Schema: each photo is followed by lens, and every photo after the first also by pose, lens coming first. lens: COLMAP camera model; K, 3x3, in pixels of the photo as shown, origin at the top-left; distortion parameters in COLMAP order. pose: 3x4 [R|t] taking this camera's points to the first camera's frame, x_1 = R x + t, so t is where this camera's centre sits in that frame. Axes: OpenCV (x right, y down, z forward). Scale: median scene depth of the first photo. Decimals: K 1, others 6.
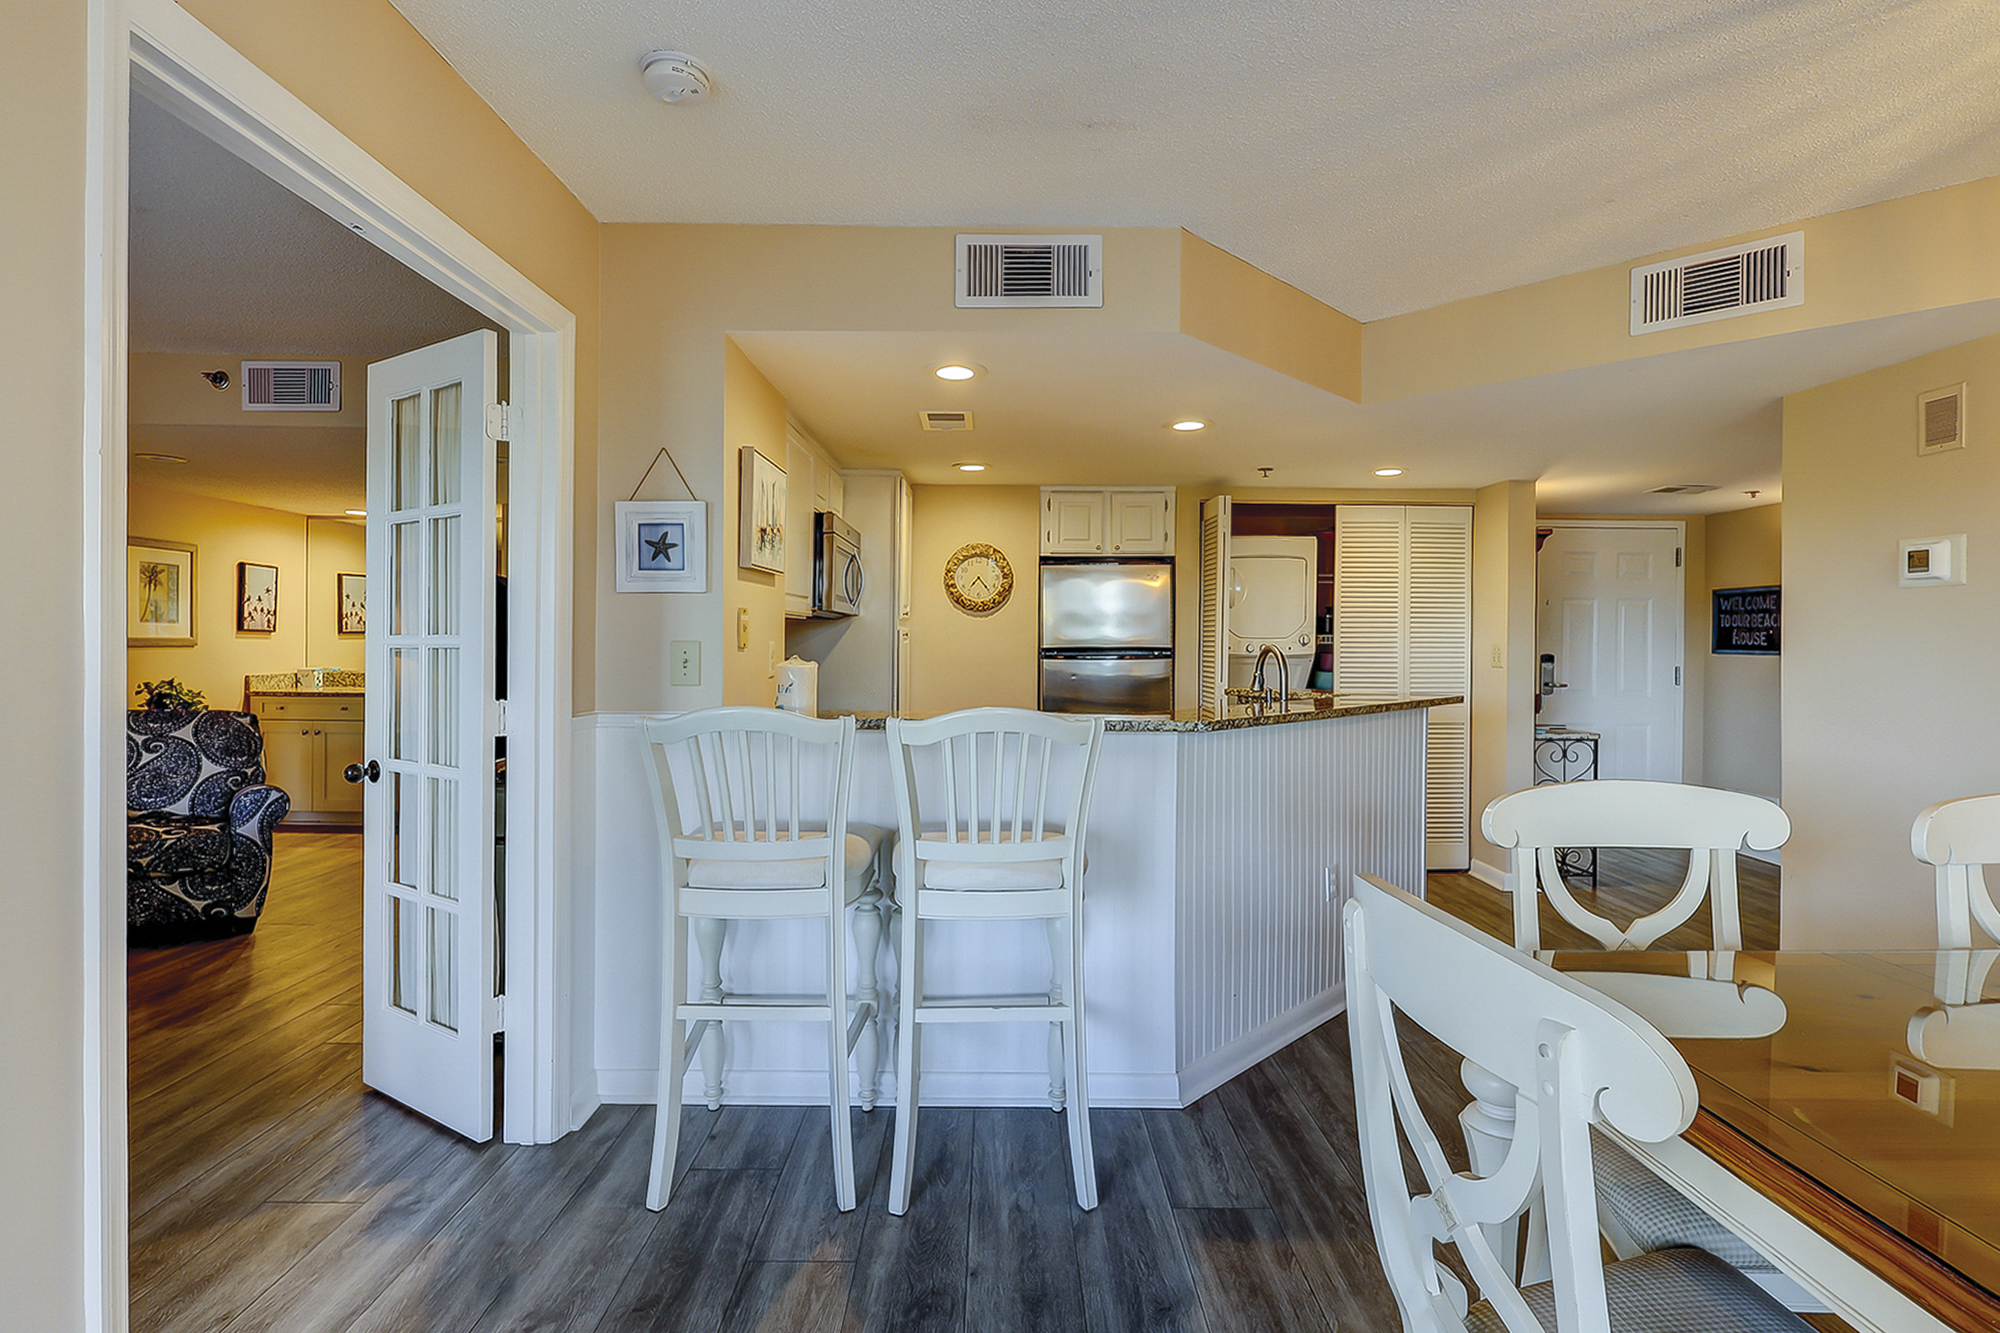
lens RADIAL K [[970.1, 0, 997.1], [0, 970.1, 646.1], [0, 0, 1]] dist [-0.001846, 0.000752]
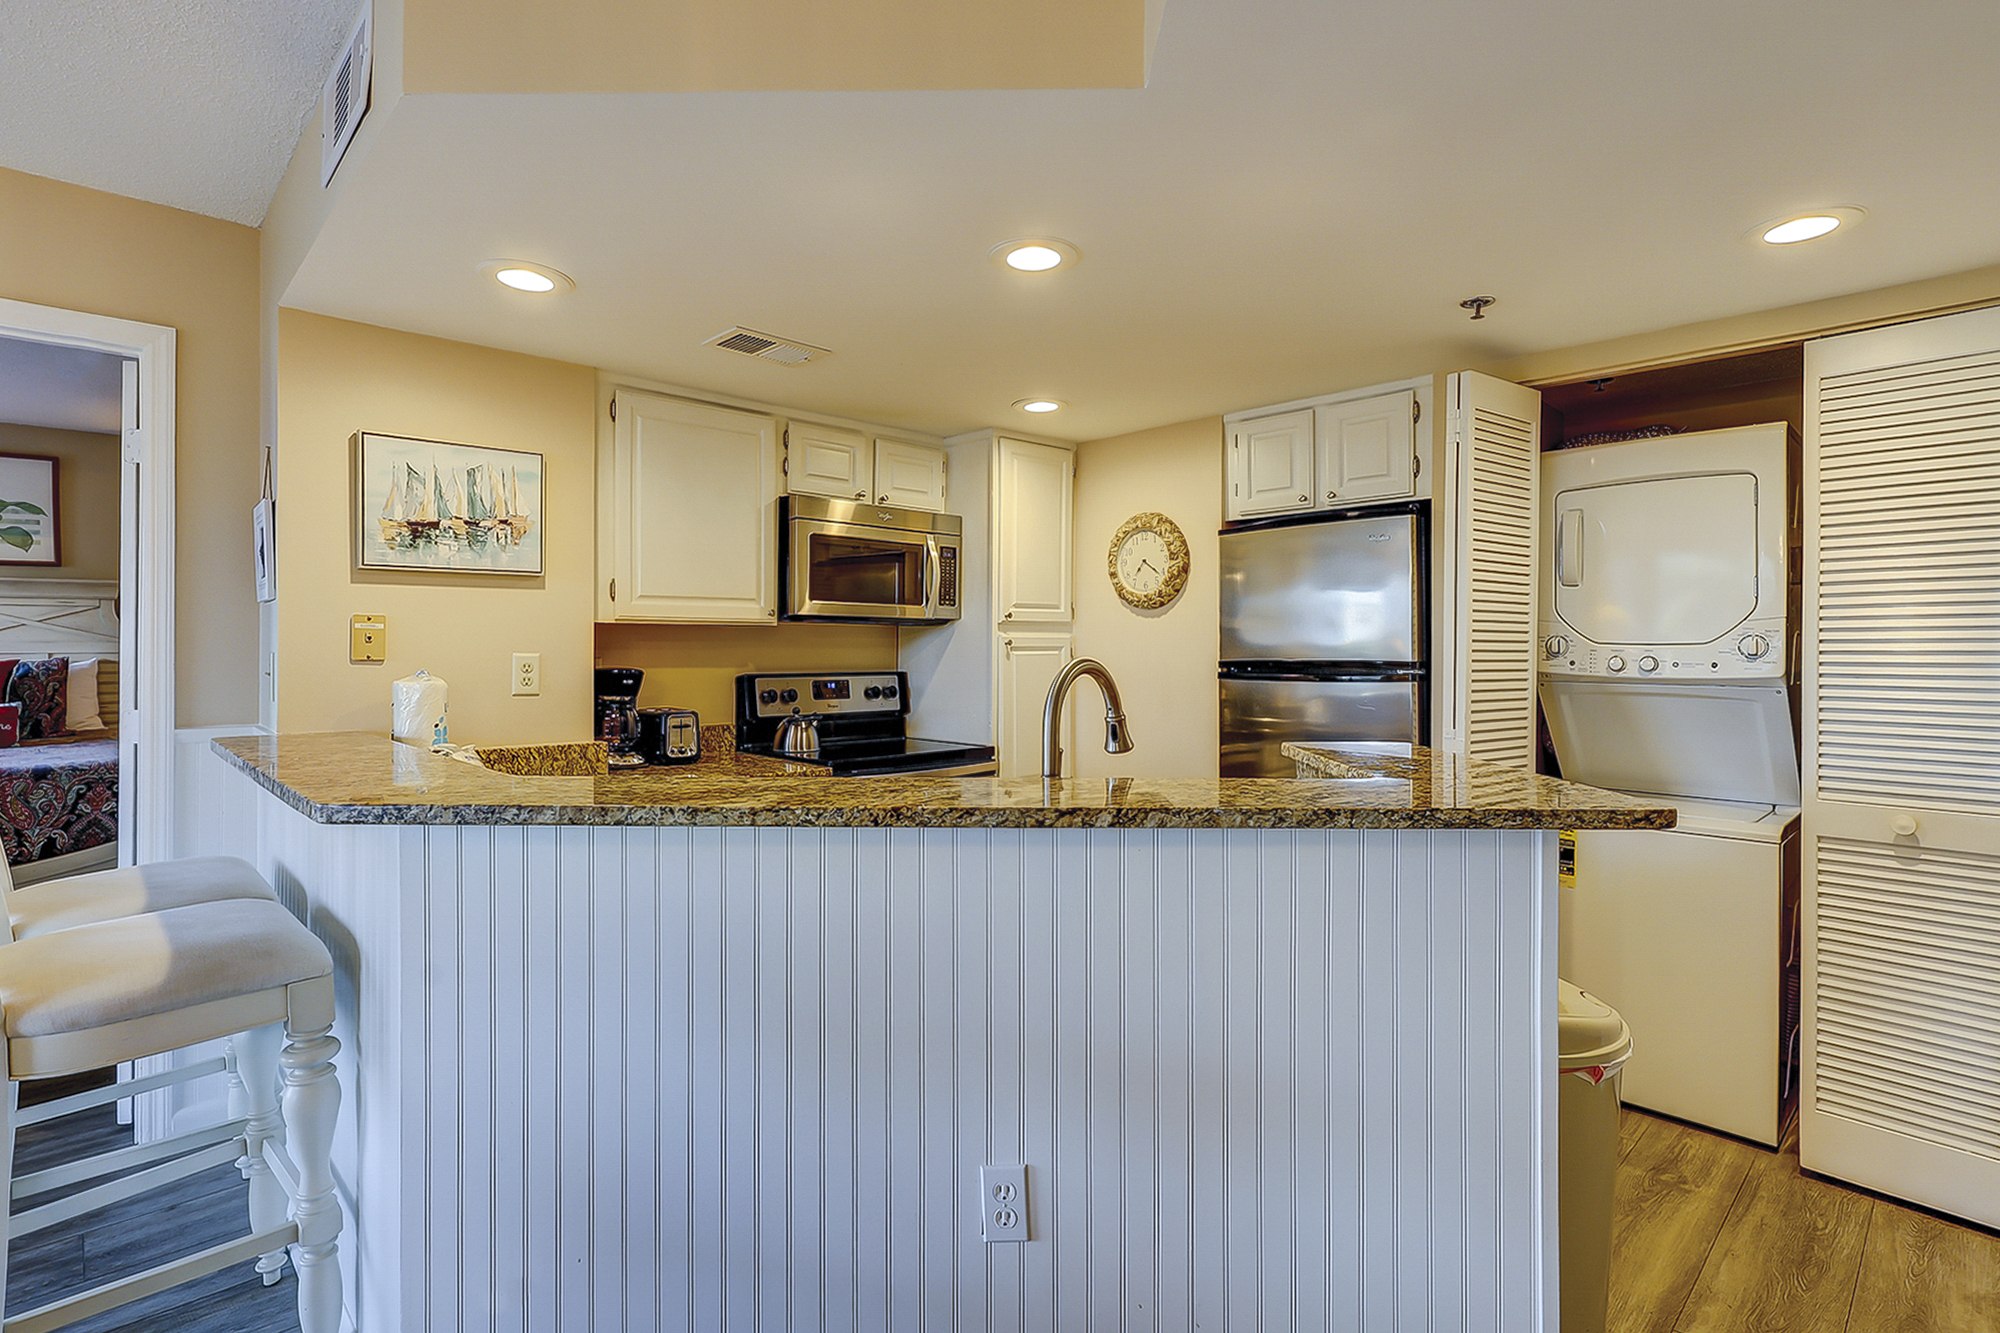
lens RADIAL K [[970.1, 0, 997.1], [0, 970.1, 646.1], [0, 0, 1]] dist [-0.001846, 0.000752]
pose [[0.688966, -0.006749, -0.724762, 0.417715], [-0.001836, 0.999937, -0.011057, -0.001027], [0.724791, 0.008949, 0.688910, 0.443406]]
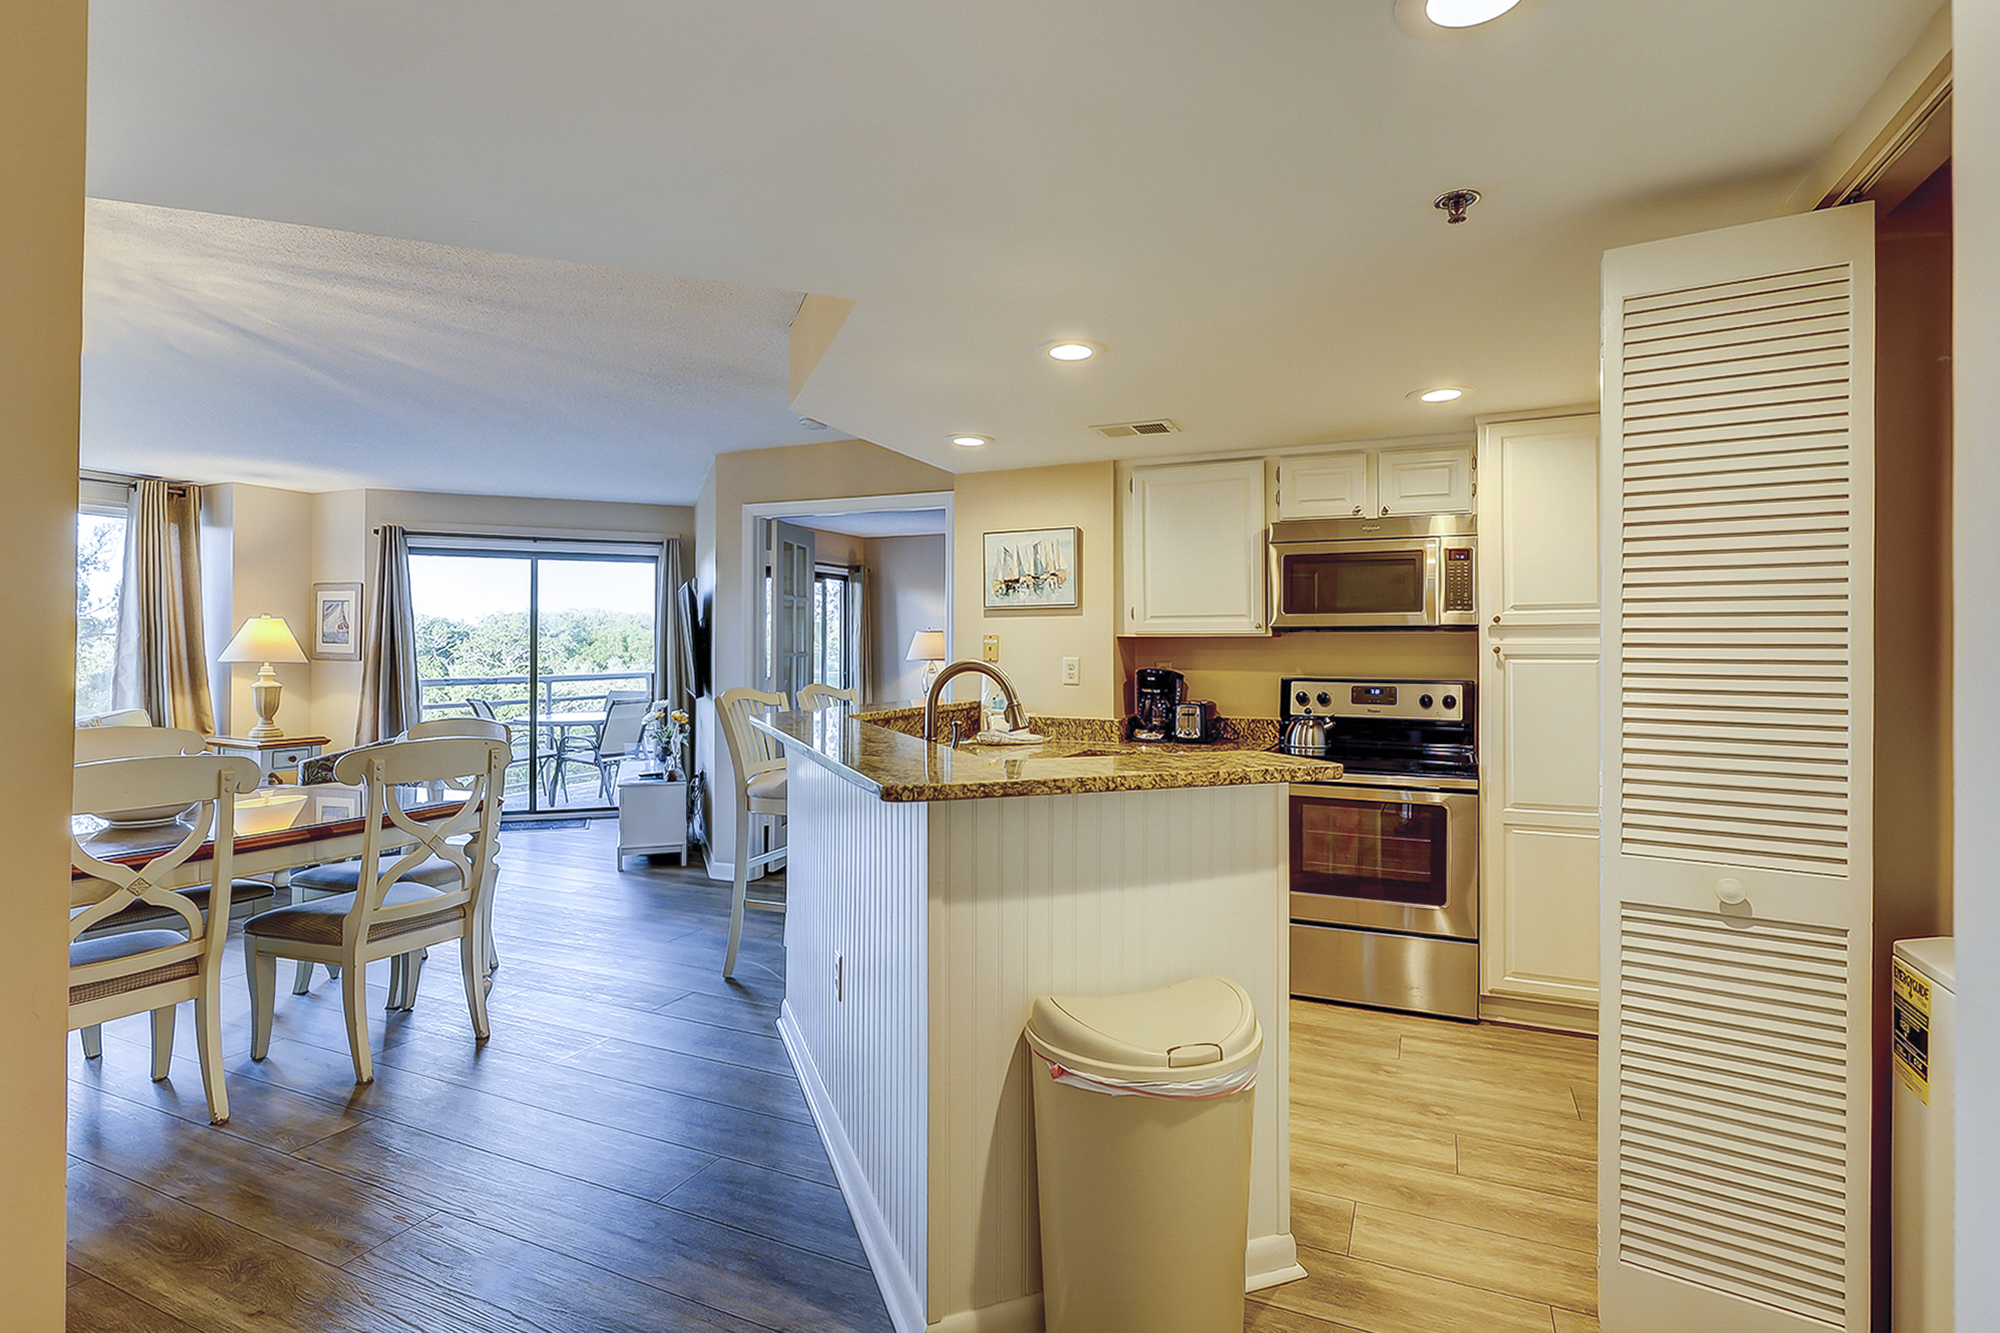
lens RADIAL K [[956.9, 0, 1002.8], [0, 956.9, 656.7], [0, 0, 1]] dist [0.001475, -0.000299]
pose [[-0.407263, -0.005142, -0.913296, 0.613186], [-0.014178, 0.999899, 0.000693, -0.003041], [0.913201, 0.013231, -0.407295, 0.895646]]
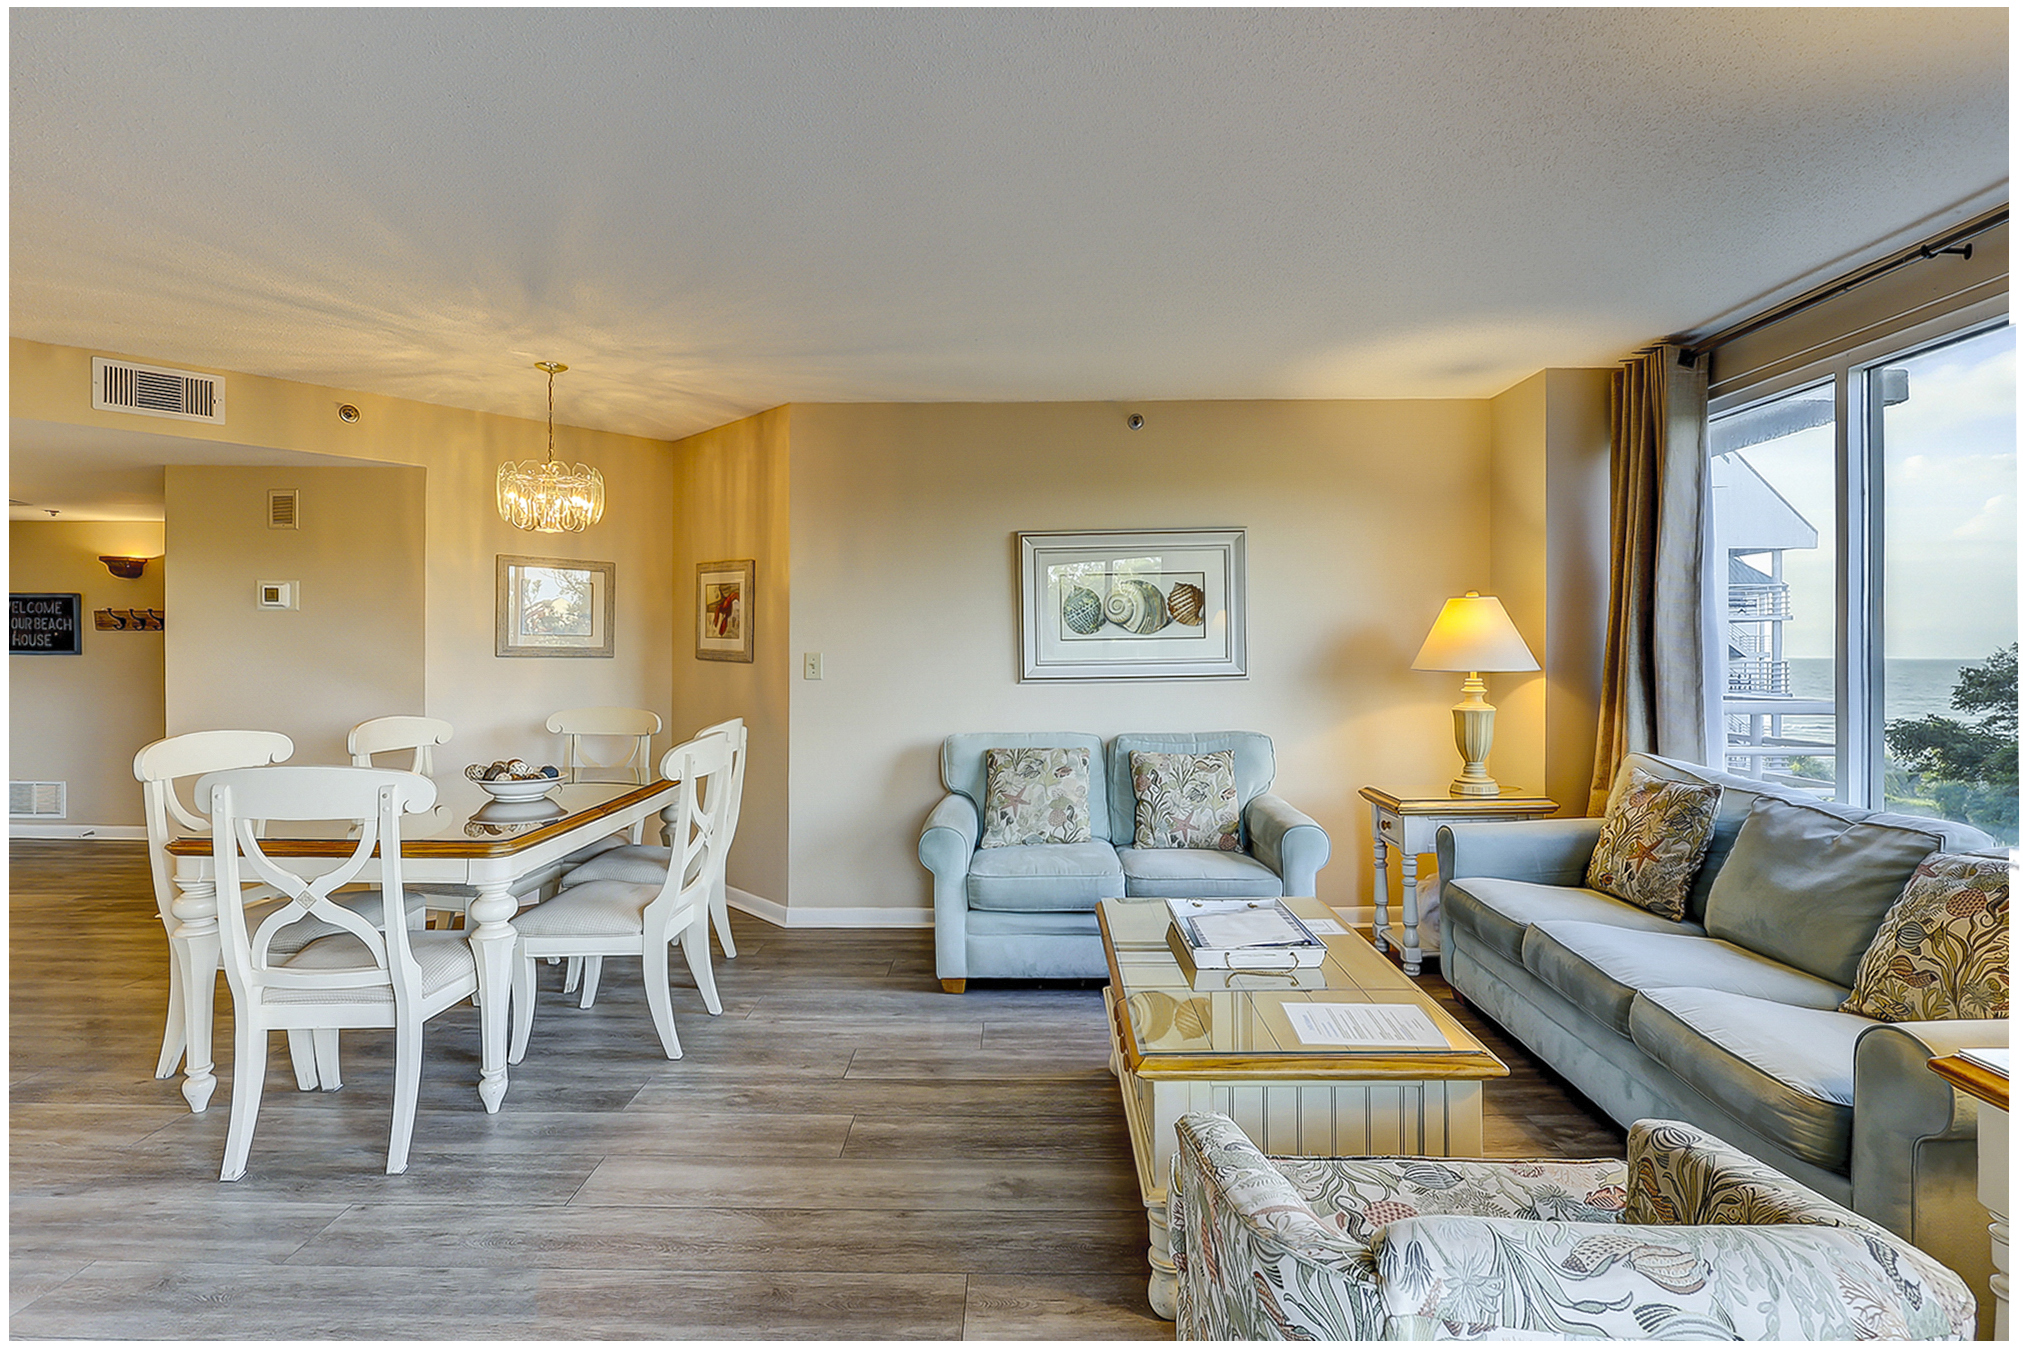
lens RADIAL K [[981.3, 0, 1008.6], [0, 981.3, 653.4], [0, 0, 1]] dist [-0.001846, 0.000752]
pose [[0.017178, -0.009958, 0.999803, -0.358829], [0.001566, 0.999949, 0.009932, -0.002283], [-0.999851, 0.001395, 0.017193, -0.137235]]
